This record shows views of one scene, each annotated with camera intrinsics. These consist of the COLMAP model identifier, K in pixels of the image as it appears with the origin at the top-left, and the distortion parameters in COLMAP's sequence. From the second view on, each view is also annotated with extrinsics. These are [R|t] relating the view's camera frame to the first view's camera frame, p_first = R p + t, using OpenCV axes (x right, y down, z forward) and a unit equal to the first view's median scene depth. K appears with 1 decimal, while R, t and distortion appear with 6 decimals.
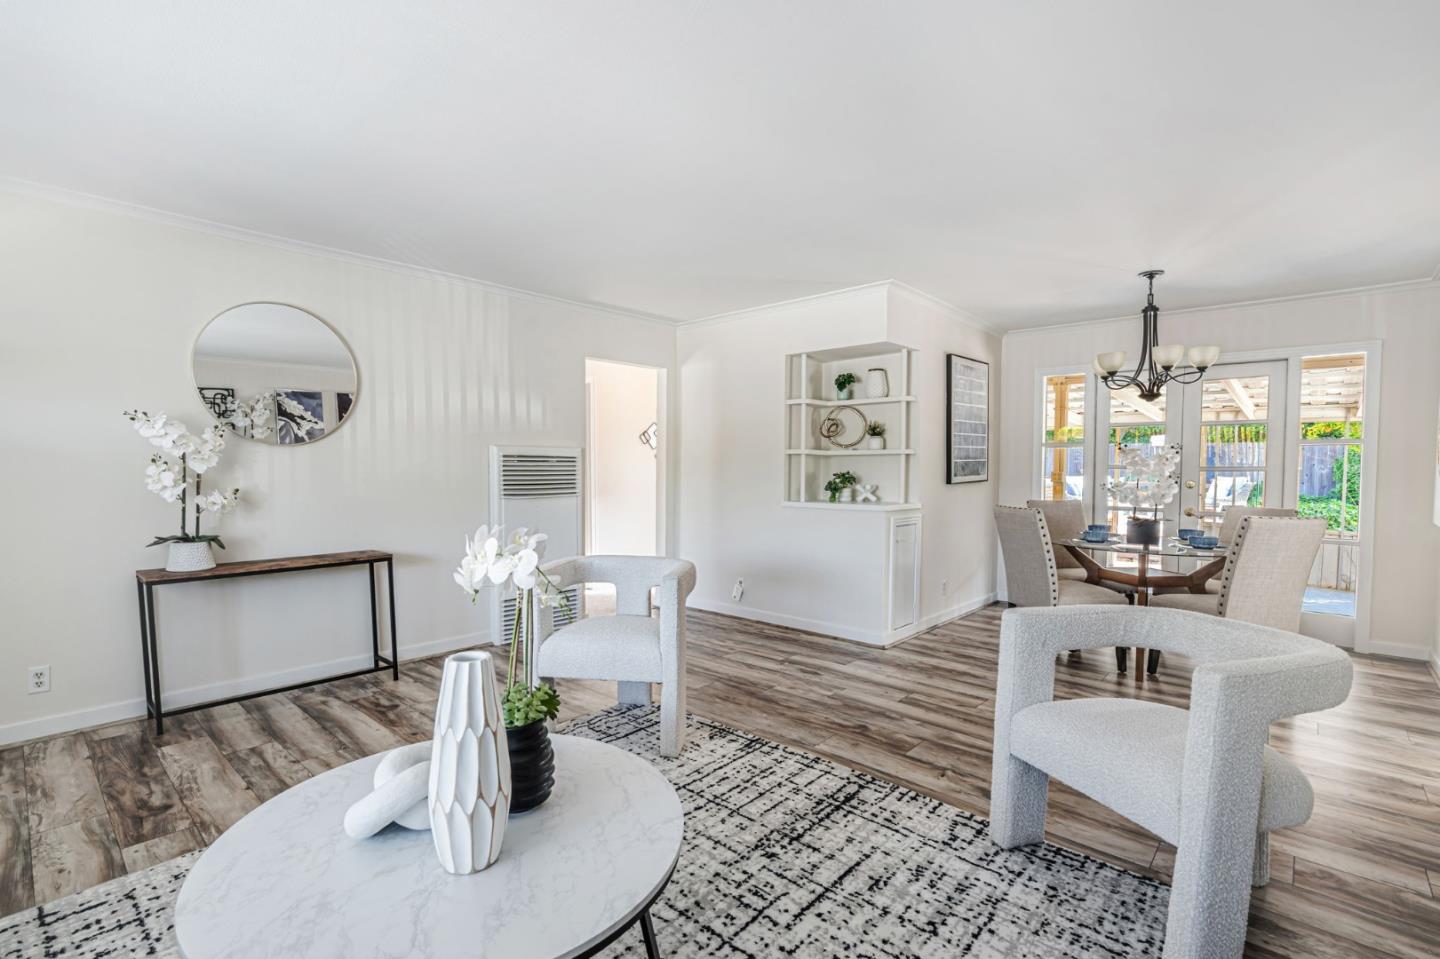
lens RADIAL K [[646.7, 0, 719.7], [0, 646.7, 482.4], [0, 0, 1]] dist [-0.002174, 0.001643]
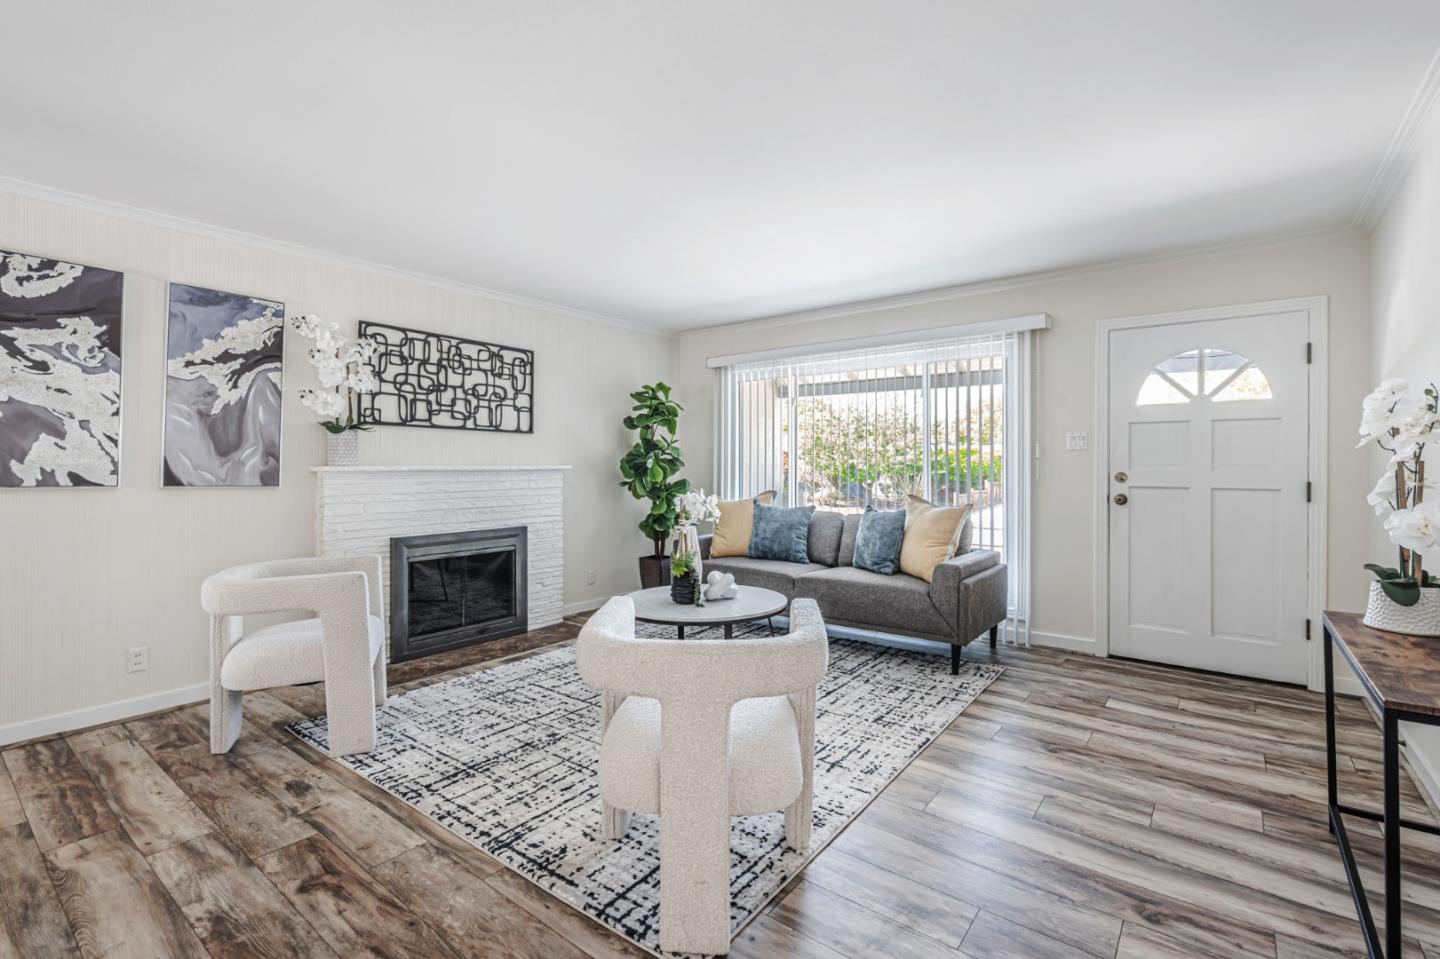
lens RADIAL K [[646.7, 0, 722.7], [0, 646.7, 473.3], [0, 0, 1]] dist [-0.002174, 0.001643]
pose [[-0.996931, 0.002521, -0.078240, -0.125439], [-0.000386, 0.999311, 0.037113, -0.037582], [0.078279, 0.037029, -0.996244, 1.626341]]
